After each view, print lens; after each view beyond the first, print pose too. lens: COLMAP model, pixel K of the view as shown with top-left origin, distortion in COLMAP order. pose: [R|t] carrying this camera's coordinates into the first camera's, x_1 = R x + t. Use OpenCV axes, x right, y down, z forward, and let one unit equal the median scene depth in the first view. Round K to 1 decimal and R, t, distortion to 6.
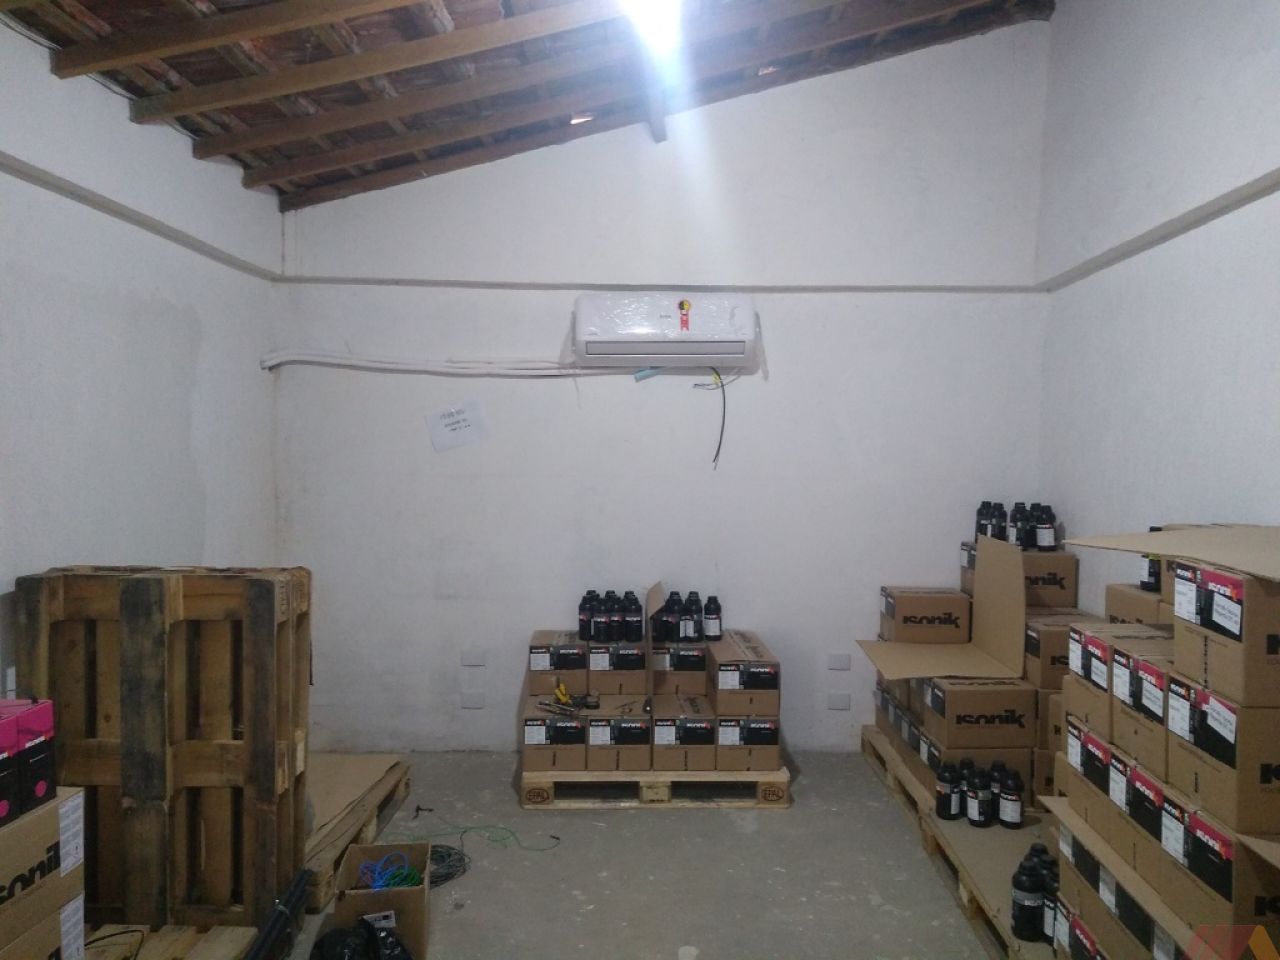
lens RADIAL K [[971.4, 0, 640.0], [0, 971.4, 480.0], [0, 0, 1]] dist [0.064227, -0.082260]
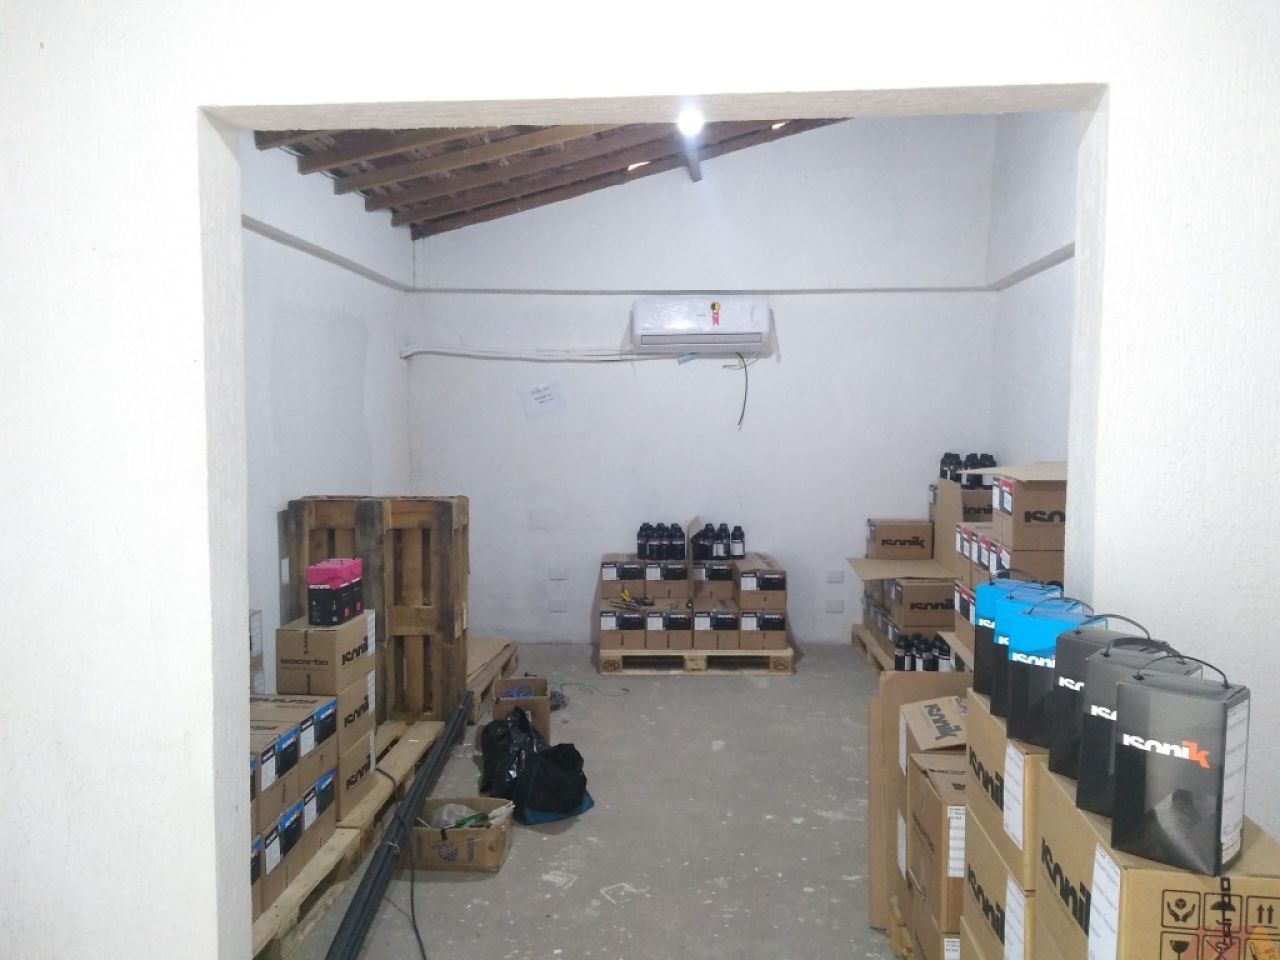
lens RADIAL K [[971.4, 0, 640.0], [0, 971.4, 480.0], [0, 0, 1]] dist [0.064227, -0.082260]
pose [[0.999299, -0.006871, -0.036811, -0.010034], [0.008134, 0.999379, 0.034283, 0.010776], [0.036553, -0.034558, 0.998734, -0.350962]]
